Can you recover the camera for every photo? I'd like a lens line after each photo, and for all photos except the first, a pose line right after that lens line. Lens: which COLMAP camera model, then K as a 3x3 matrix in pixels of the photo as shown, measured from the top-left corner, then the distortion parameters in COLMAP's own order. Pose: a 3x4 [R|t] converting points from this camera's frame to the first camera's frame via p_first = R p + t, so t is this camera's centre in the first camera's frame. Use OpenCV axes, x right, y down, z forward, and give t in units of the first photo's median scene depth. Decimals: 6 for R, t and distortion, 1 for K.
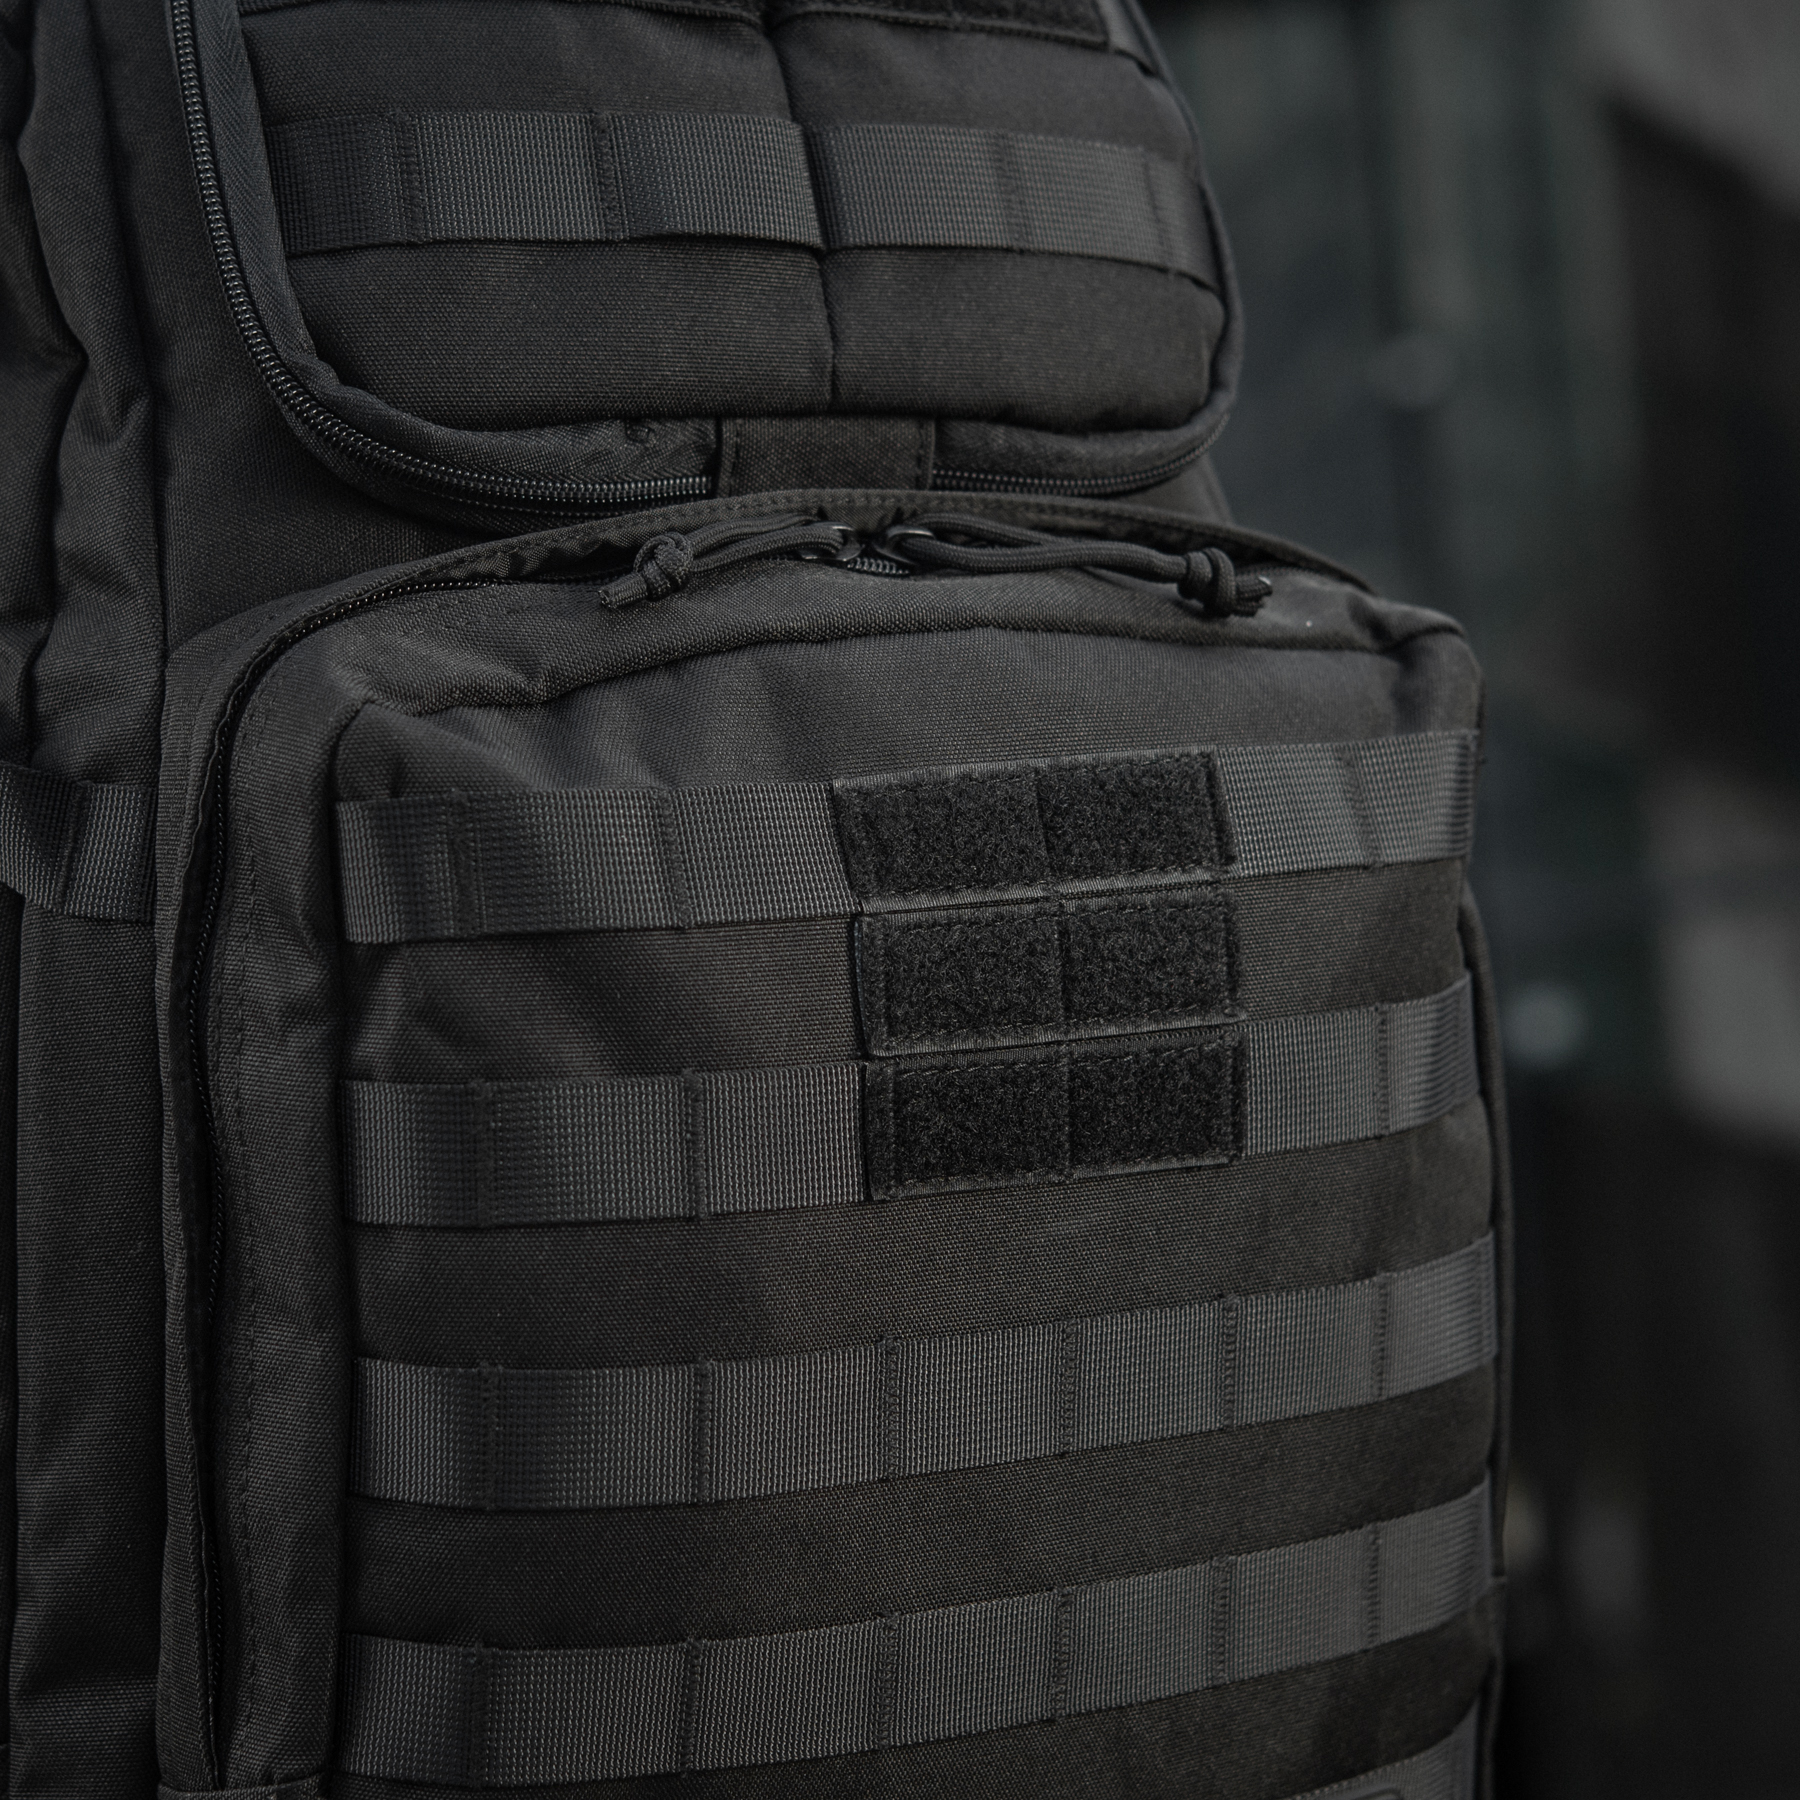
lens RADIAL K [[5693.9, 0, 903.8], [0, 5693.9, 916.5], [0, 0, 1]] dist [-0.018699, 0.000000]
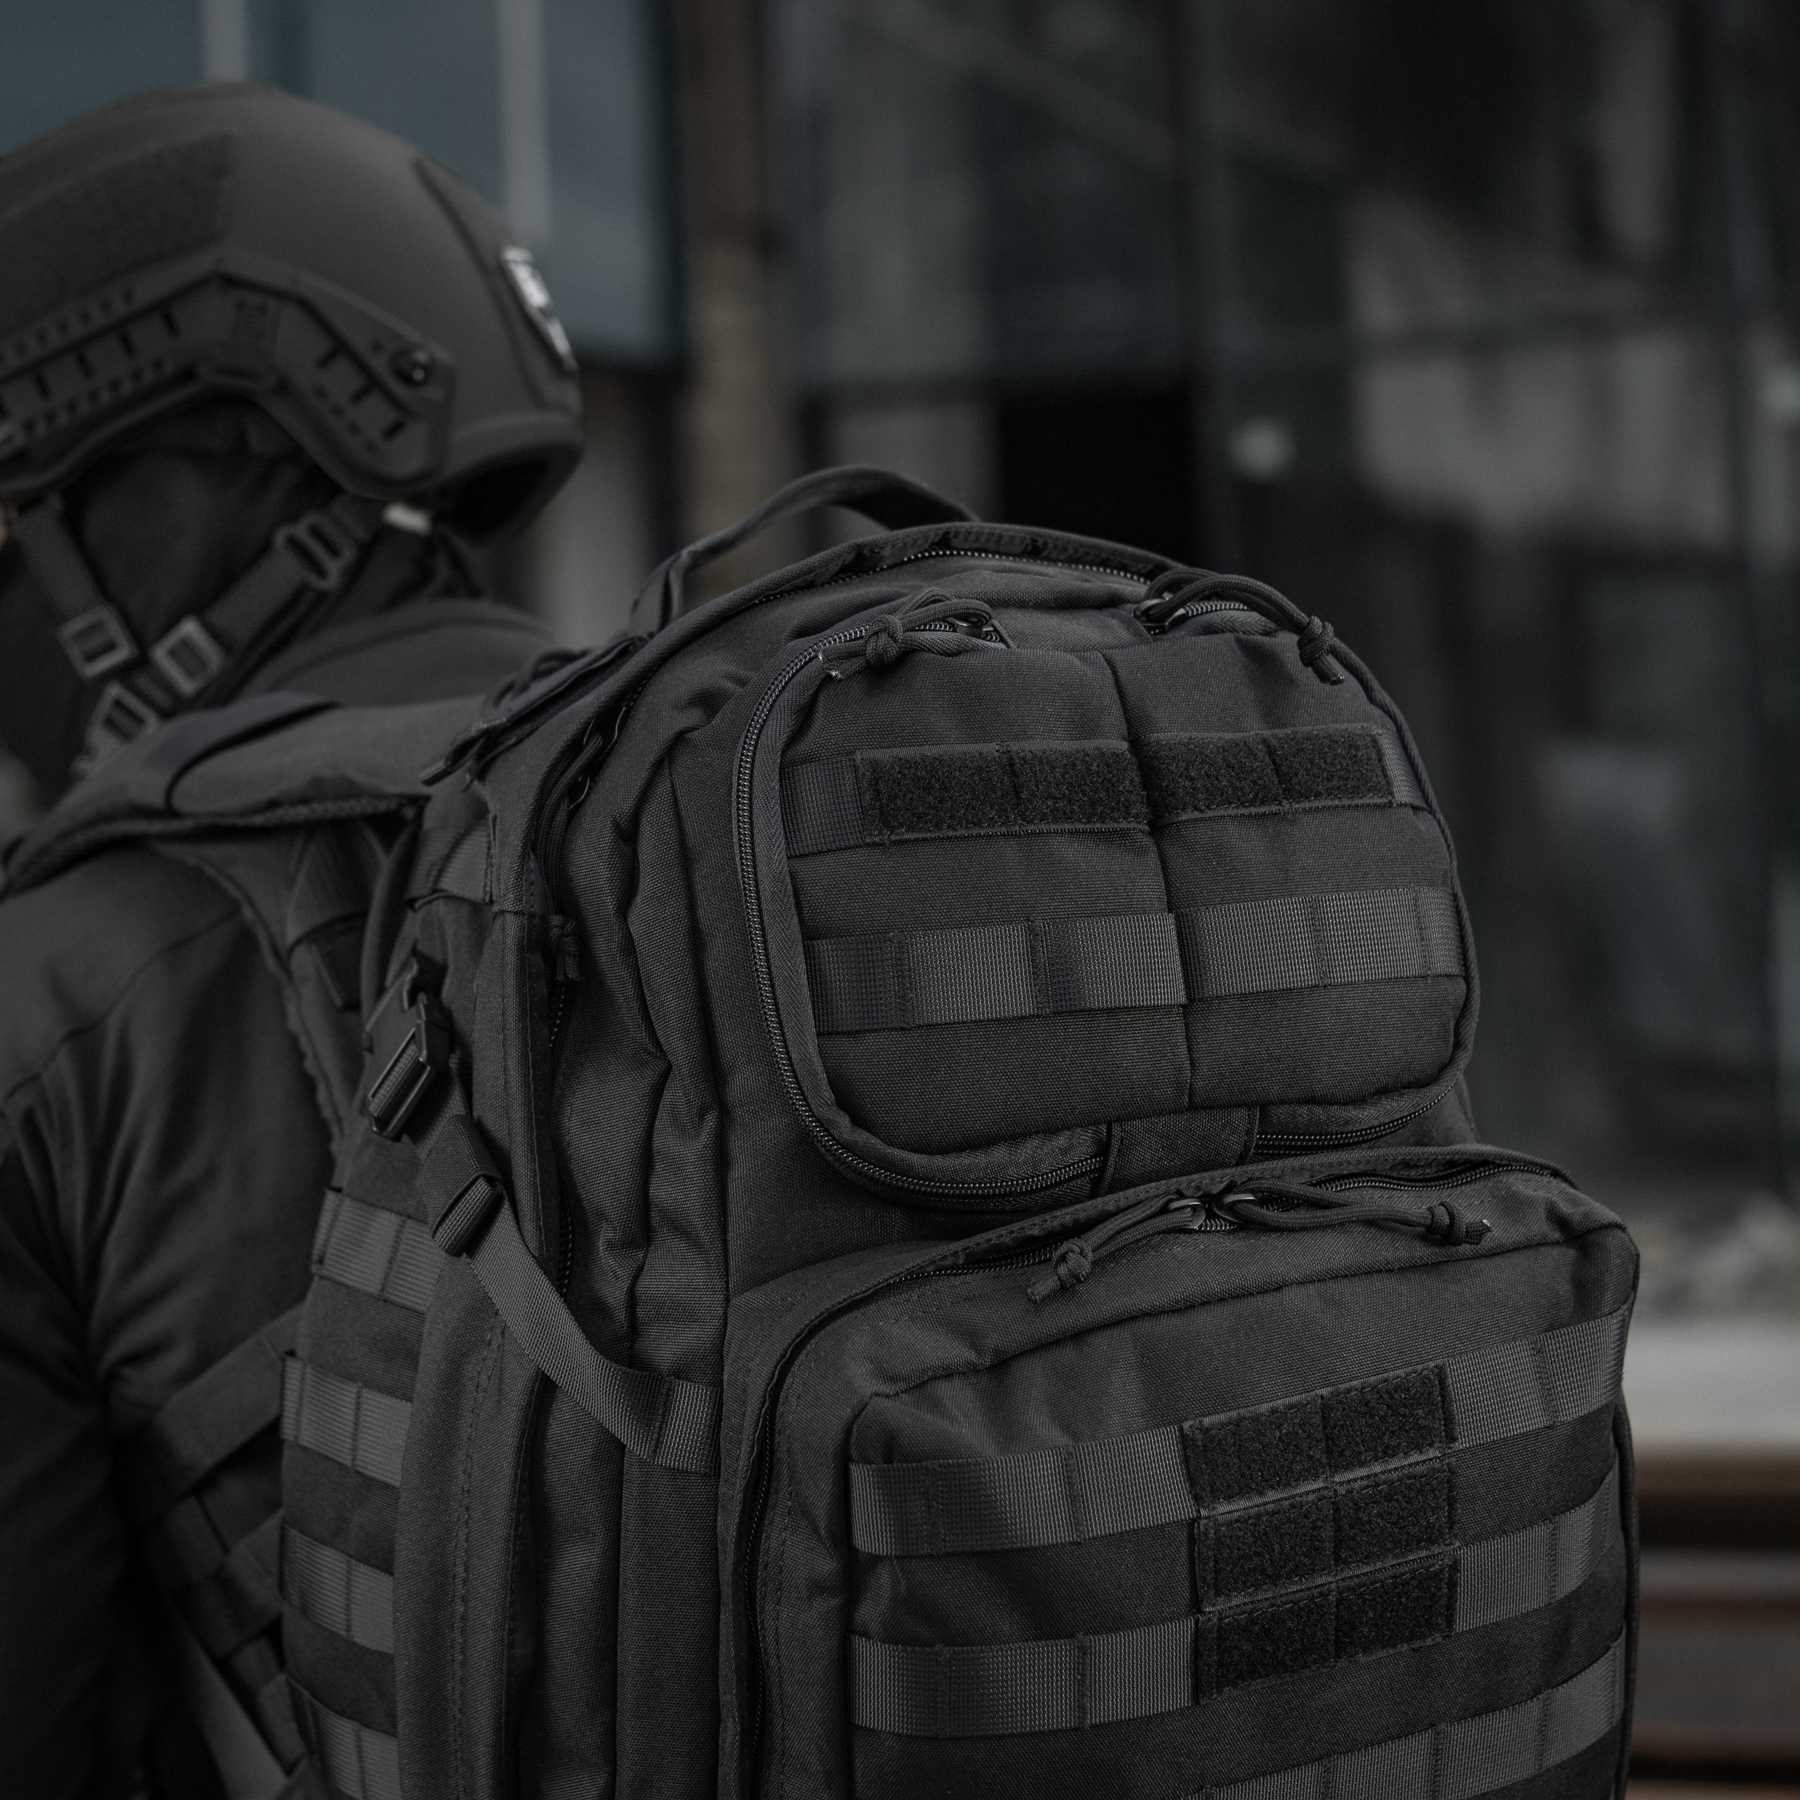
lens RADIAL K [[5148.3, 0, 889.6], [0, 5148.3, 897.1], [0, 0, 1]] dist [-0.003384, 0.000000]
pose [[0.998226, 0.034473, -0.048549, -0.027657], [-0.026136, 0.986291, 0.162932, -0.364364], [0.053500, -0.161374, 0.985442, -0.284174]]
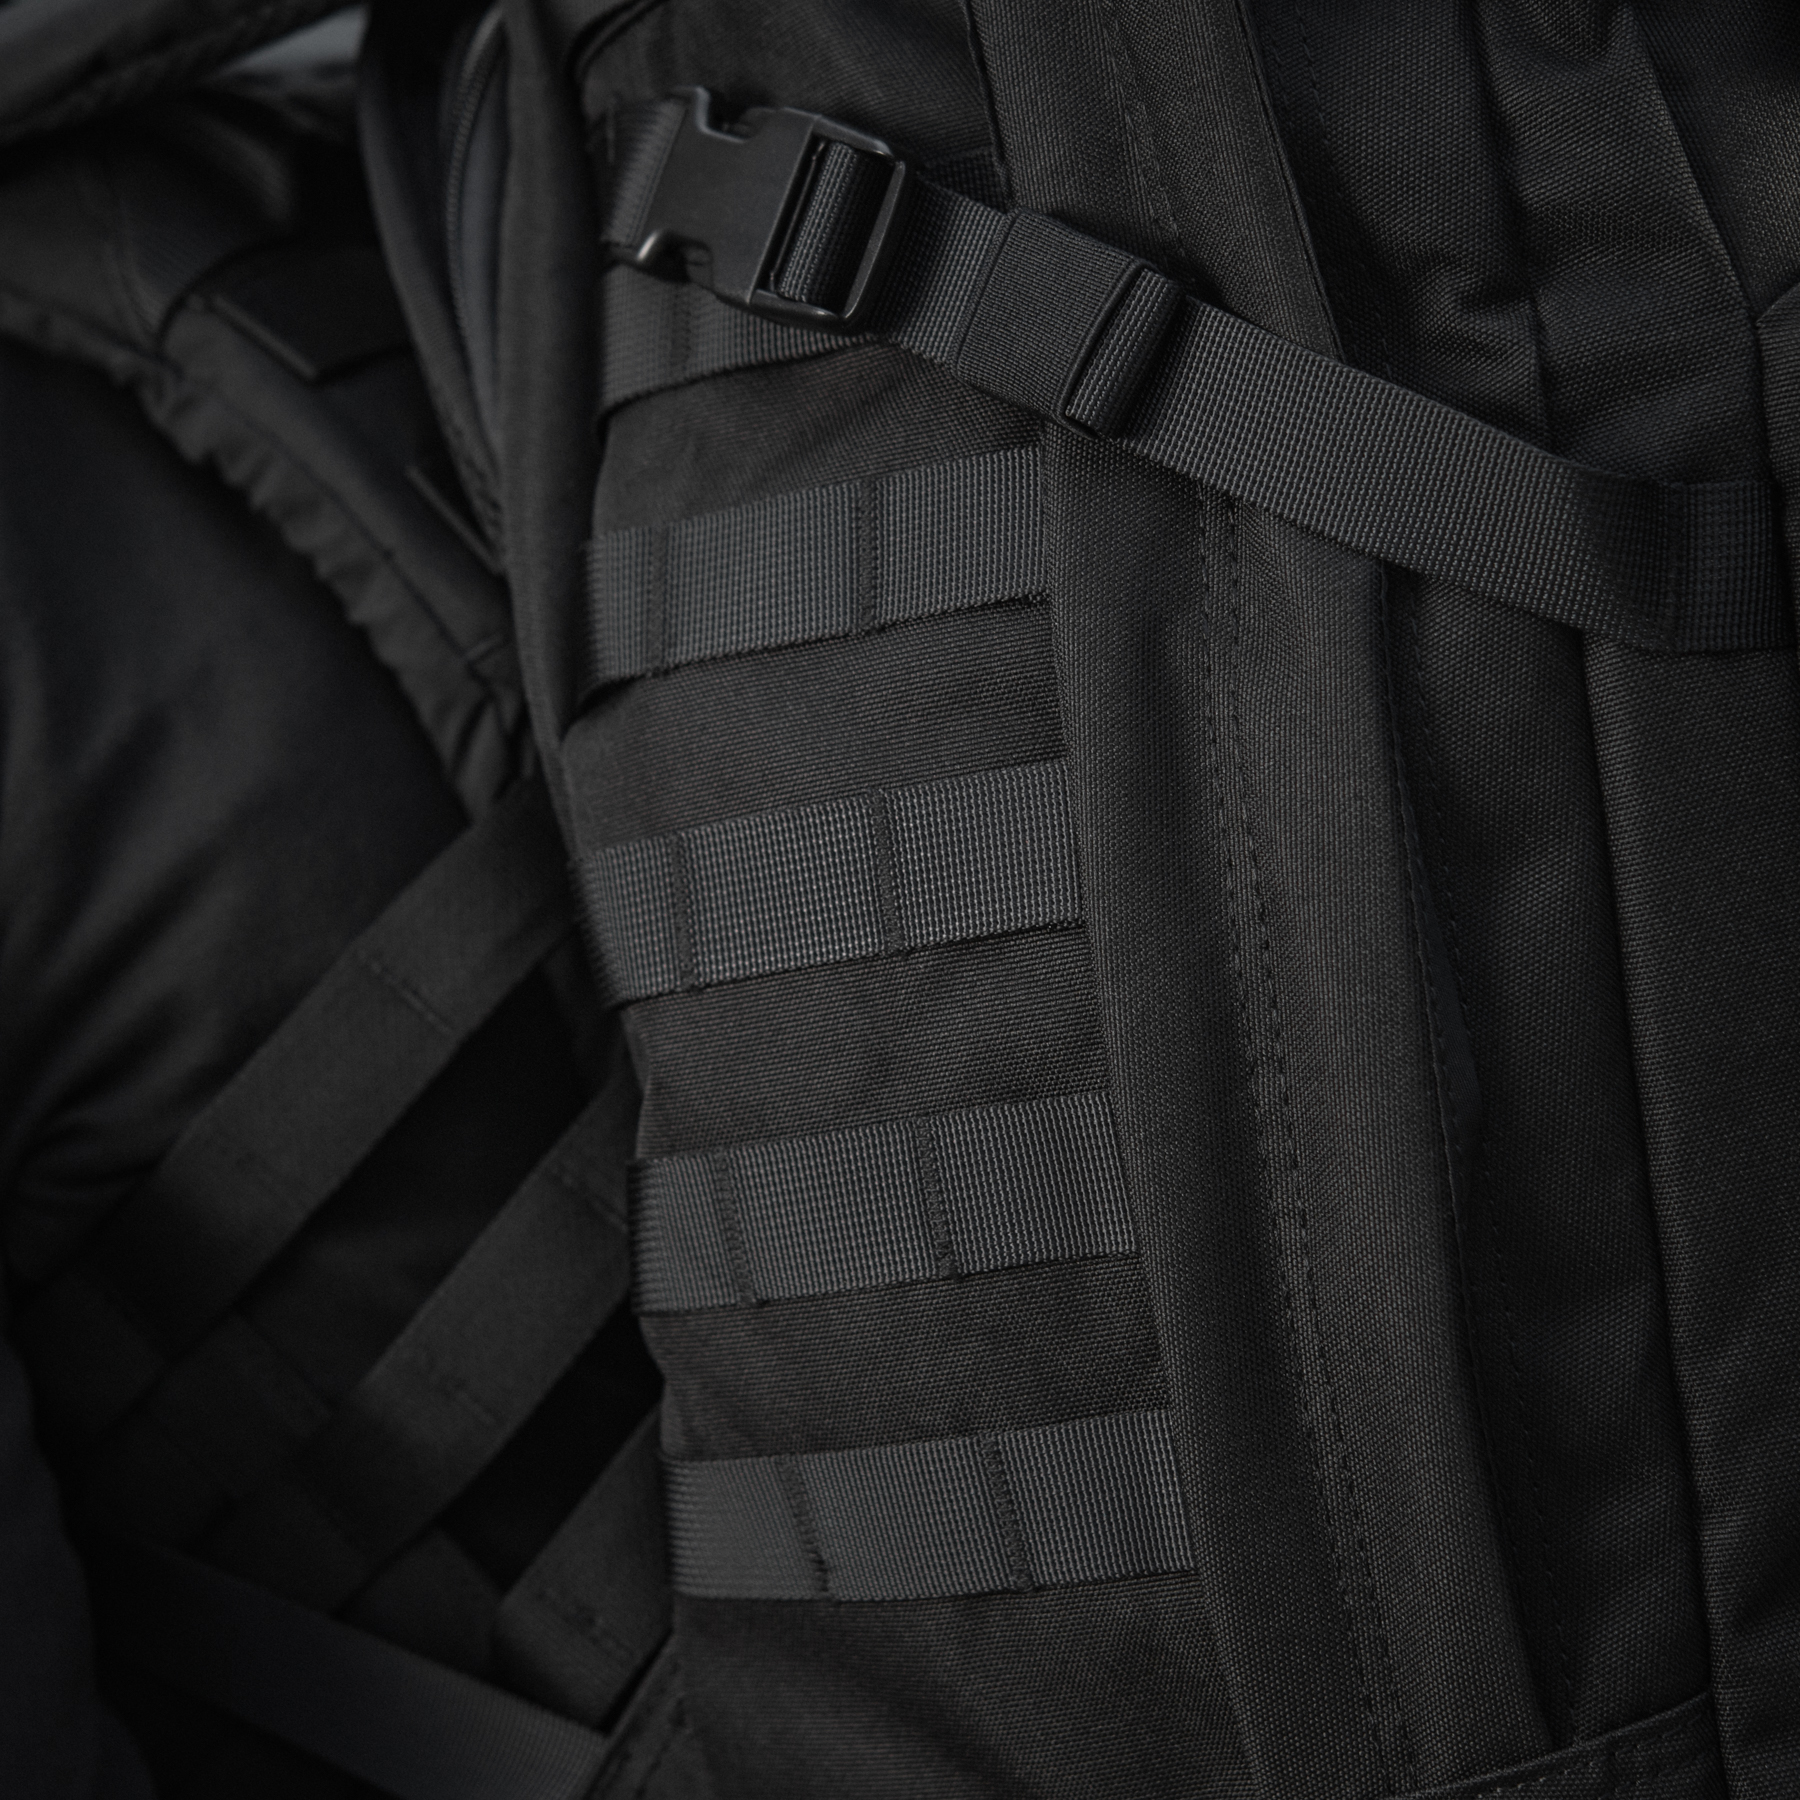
lens RADIAL K [[5693.9, 0, 896.5], [0, 5693.9, 901.4], [0, 0, 1]] dist [-0.018699, 0.000000]
pose [[0.901765, -0.153889, 0.403905, -0.575443], [0.148467, 0.987897, 0.044921, -0.018082], [-0.405929, 0.019458, 0.913697, 0.318100]]
